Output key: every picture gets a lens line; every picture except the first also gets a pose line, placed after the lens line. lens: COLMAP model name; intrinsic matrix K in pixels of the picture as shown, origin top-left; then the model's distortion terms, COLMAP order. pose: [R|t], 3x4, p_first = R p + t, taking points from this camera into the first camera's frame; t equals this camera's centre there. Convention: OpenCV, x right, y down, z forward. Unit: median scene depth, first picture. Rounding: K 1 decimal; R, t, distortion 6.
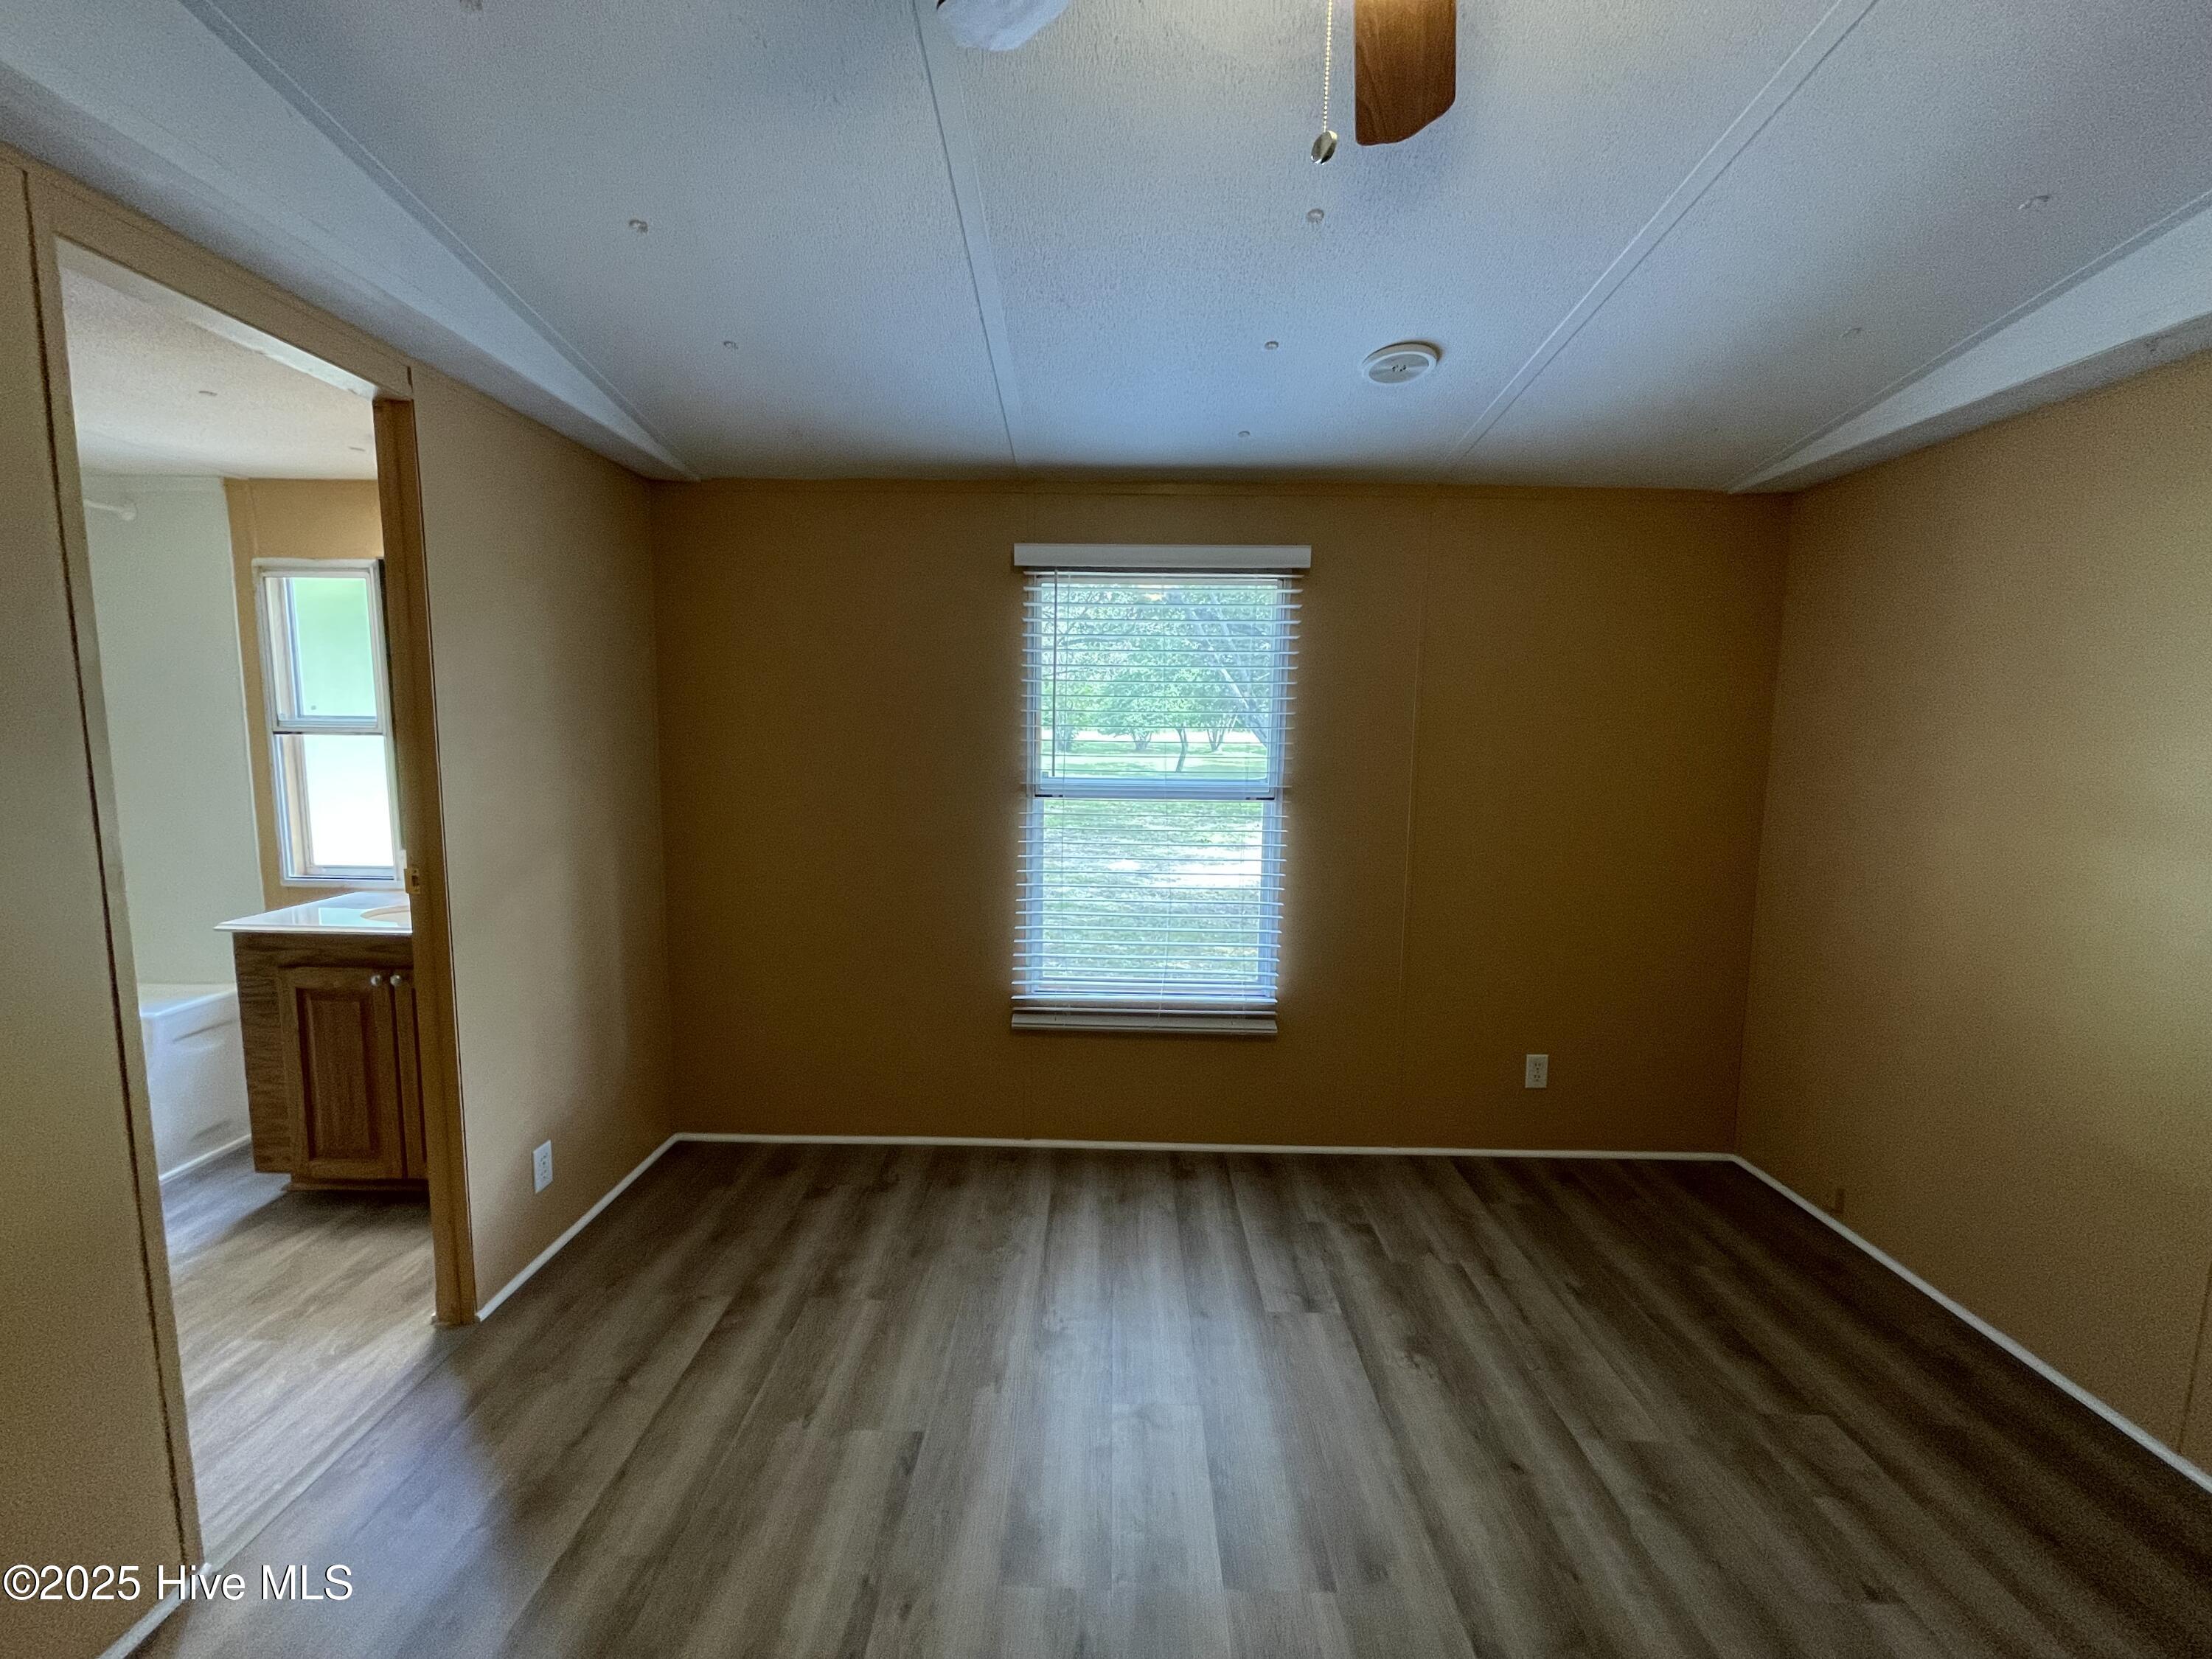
lens RADIAL K [[889.0, 0, 1096.1], [0, 889.0, 824.6], [0, 0, 1]] dist [-0.000840, -0.000593]
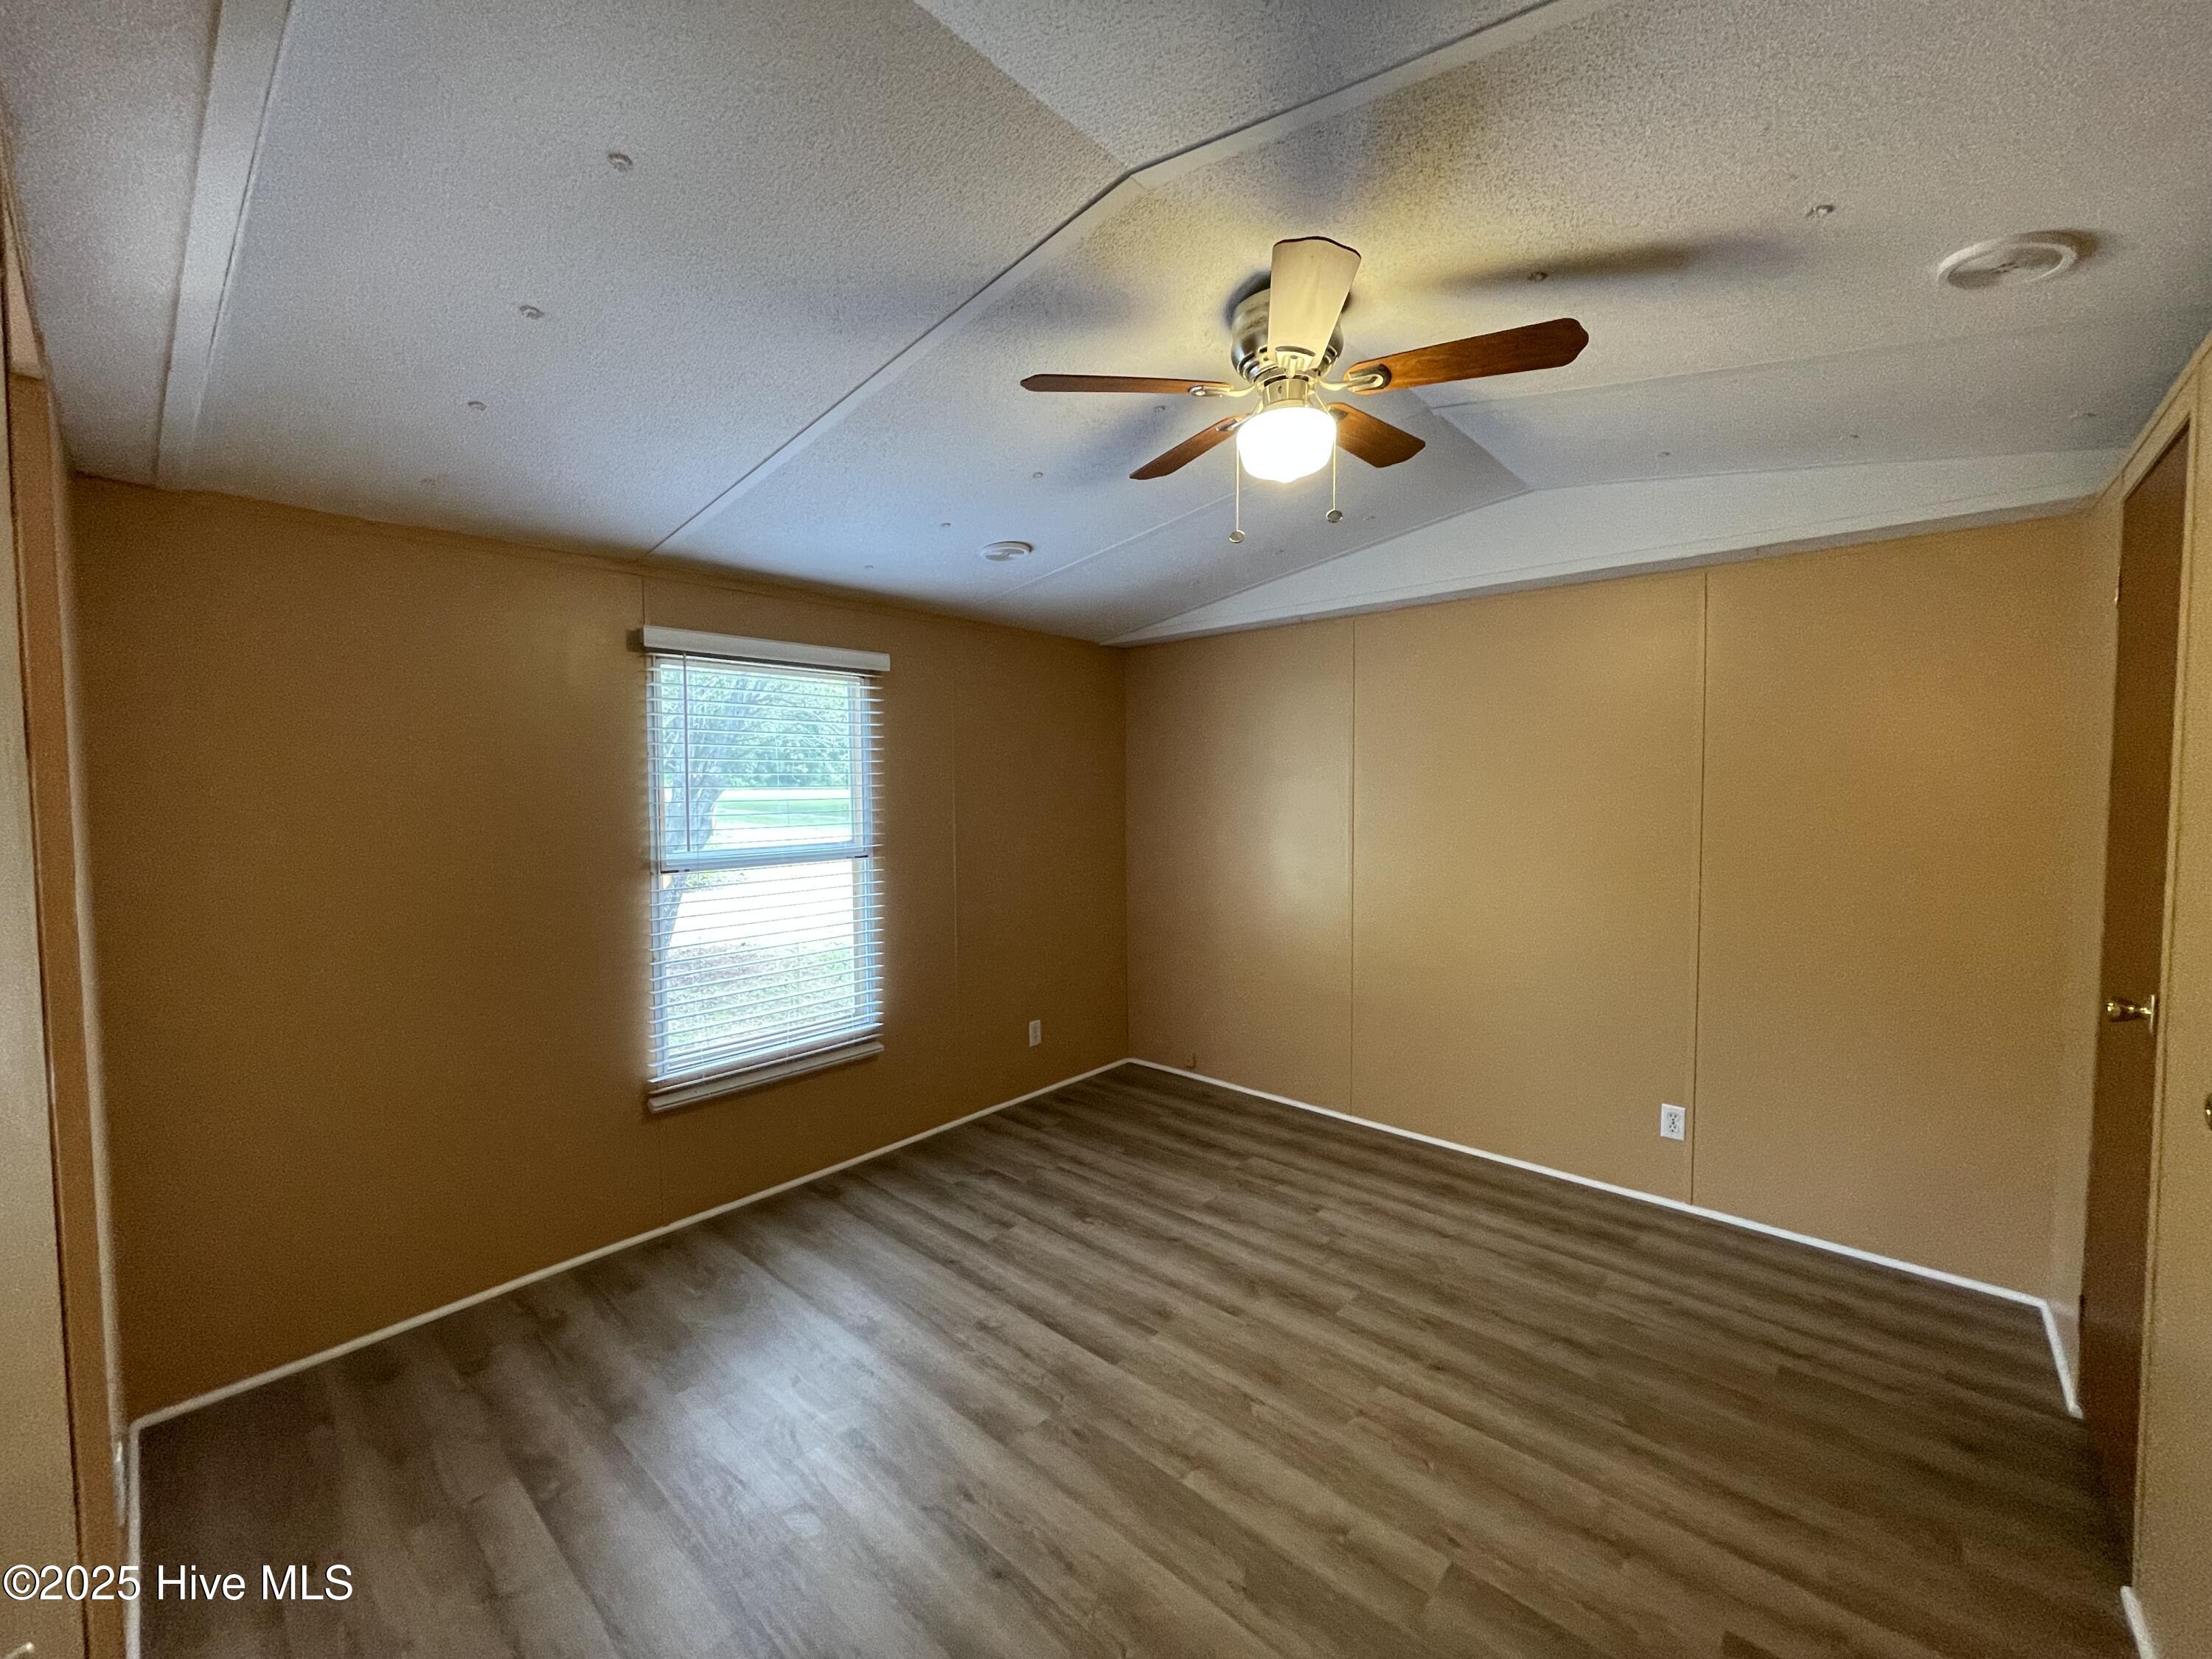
lens RADIAL K [[869.5, 0, 1095.5], [0, 869.5, 841.0], [0, 0, 1]] dist [0.002127, 0.000168]
pose [[0.661112, -0.063831, 0.747567, -0.518798], [0.098402, 0.995145, -0.002051, -0.019267], [-0.743807, 0.074918, 0.664183, -0.017441]]
